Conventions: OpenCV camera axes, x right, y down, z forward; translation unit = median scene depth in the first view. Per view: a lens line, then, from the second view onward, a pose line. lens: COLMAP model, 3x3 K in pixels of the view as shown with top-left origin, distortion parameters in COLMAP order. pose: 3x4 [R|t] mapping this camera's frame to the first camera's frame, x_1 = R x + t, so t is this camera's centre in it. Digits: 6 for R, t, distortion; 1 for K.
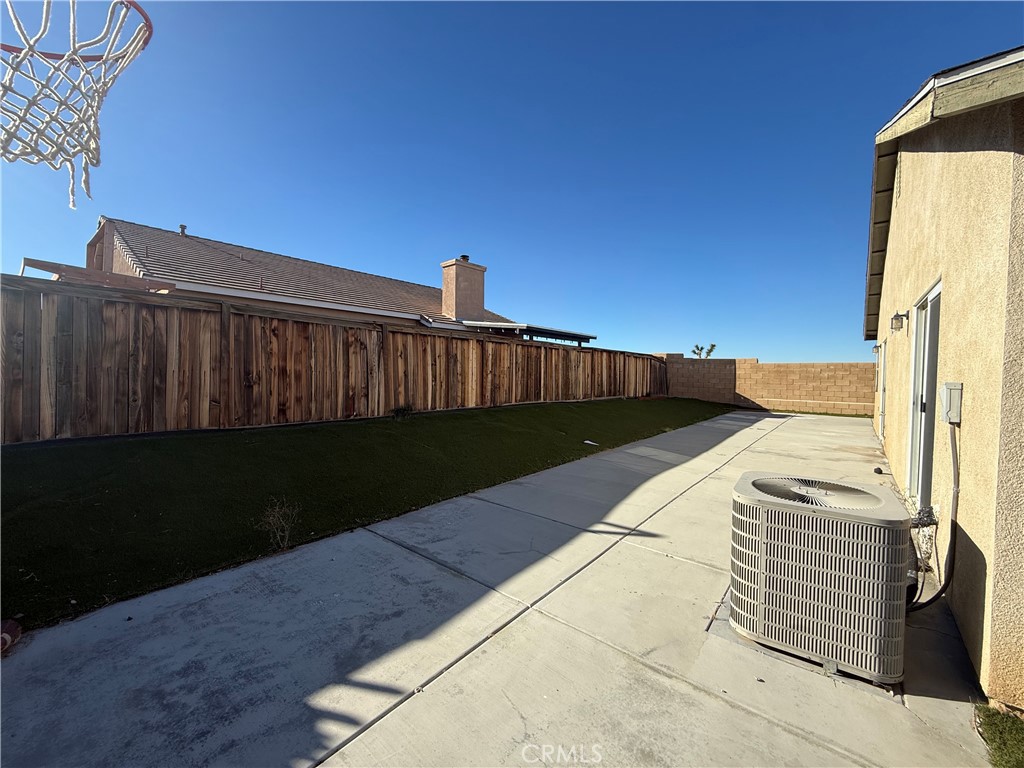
lens RADIAL K [[410.1, 0, 514.1], [0, 410.1, 379.0], [0, 0, 1]] dist [0.002403, -0.000025]
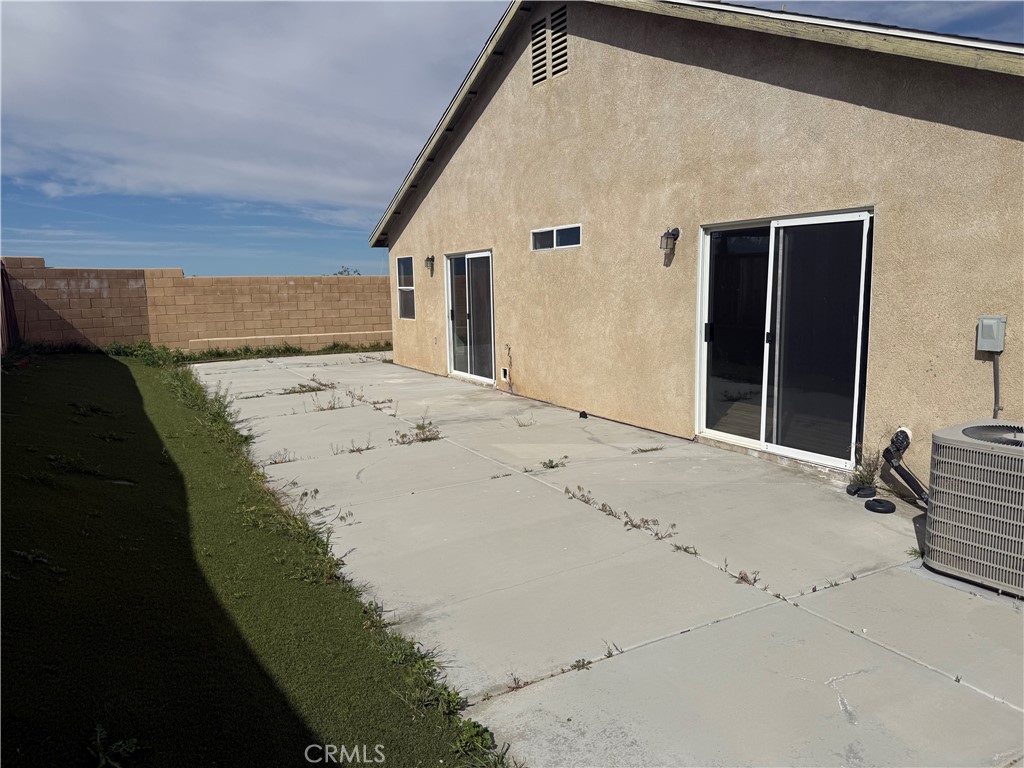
lens RADIAL K [[716.3, 0, 513.3], [0, 716.3, 384.4], [0, 0, 1]] dist [-0.002977, -0.000455]
pose [[0.355444, -0.146947, 0.923074, -0.192608], [0.034155, 0.988947, 0.144281, -0.021047], [-0.934073, -0.019757, 0.356534, 0.236305]]
